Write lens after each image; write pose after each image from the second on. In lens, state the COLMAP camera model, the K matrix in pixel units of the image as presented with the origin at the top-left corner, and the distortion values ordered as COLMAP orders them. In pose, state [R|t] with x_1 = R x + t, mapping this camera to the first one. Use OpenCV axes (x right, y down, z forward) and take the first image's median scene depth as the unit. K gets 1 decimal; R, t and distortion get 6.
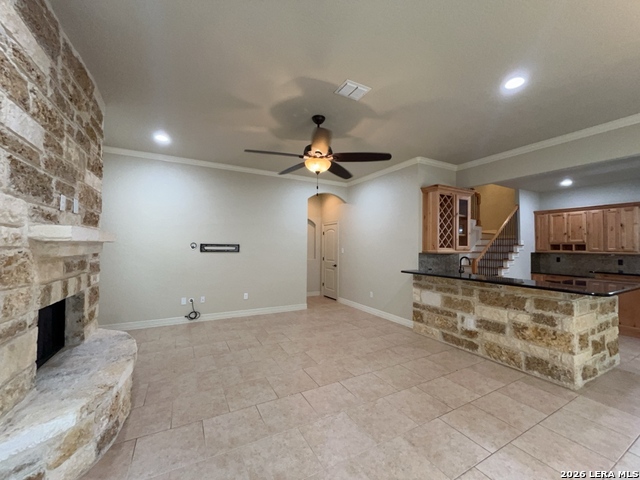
lens RADIAL K [[258.6, 0, 321.7], [0, 258.6, 240.5], [0, 0, 1]] dist [-0.002556, -0.000259]
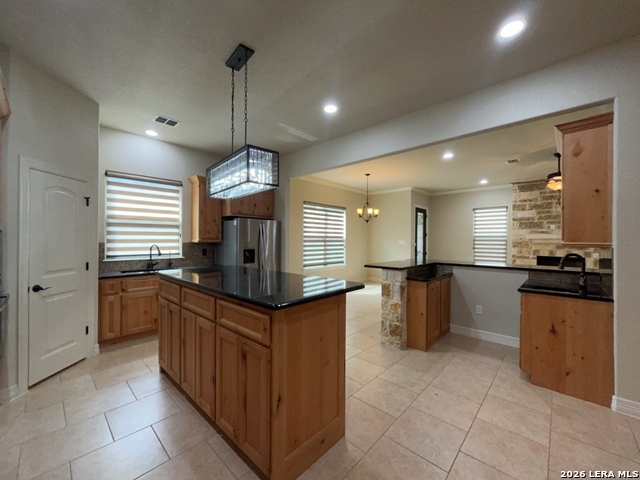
lens RADIAL K [[258.6, 0, 322.8], [0, 258.6, 241.1], [0, 0, 1]] dist [-0.002556, -0.000259]
pose [[-0.946574, -0.014522, -0.322160, 1.309212], [-0.008478, 0.999761, -0.020155, 0.058083], [0.322376, -0.016347, -0.946471, 1.462276]]
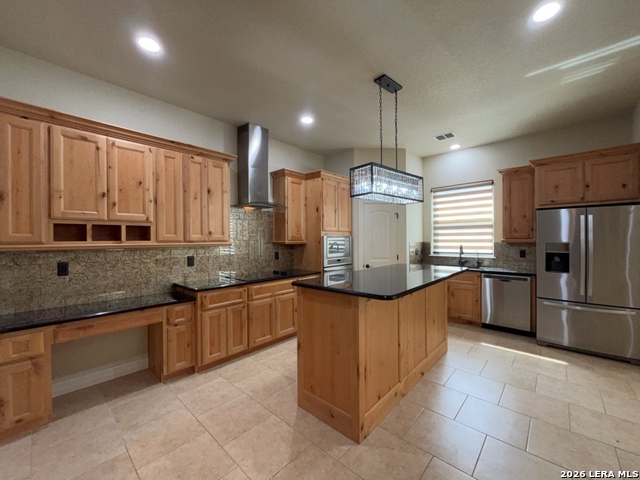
lens RADIAL K [[258.6, 0, 320.4], [0, 258.6, 239.6], [0, 0, 1]] dist [-0.002556, -0.000259]
pose [[-0.324800, -0.011298, 0.945715, 0.772589], [-0.017786, 0.999825, 0.005836, 0.042949], [-0.945616, -0.014925, -0.324944, 1.262899]]
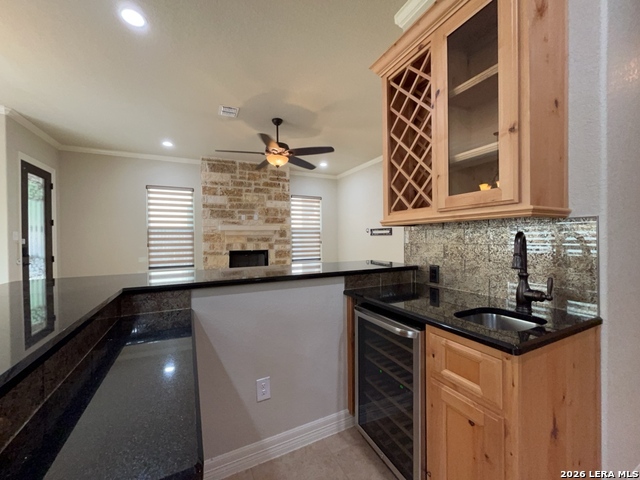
lens RADIAL K [[258.6, 0, 321.1], [0, 258.6, 240.4], [0, 0, 1]] dist [-0.002556, -0.000259]
pose [[-0.035636, -0.000974, -0.999364, 0.882084], [0.033982, 0.999420, -0.002186, 0.070842], [0.998787, -0.034038, -0.035582, 0.913920]]
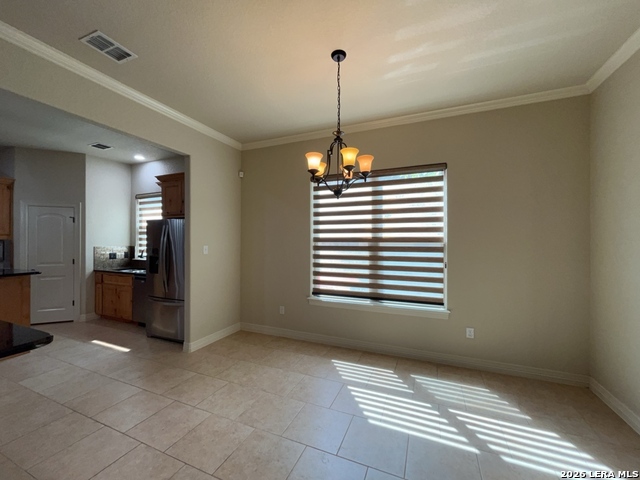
lens RADIAL K [[258.6, 0, 321.4], [0, 258.6, 240.3], [0, 0, 1]] dist [-0.002556, -0.000259]
pose [[-0.623339, -0.012449, 0.781852, 0.214433], [-0.028133, 0.999583, -0.006514, 0.007232], [-0.781445, -0.026056, -0.623429, 0.477267]]
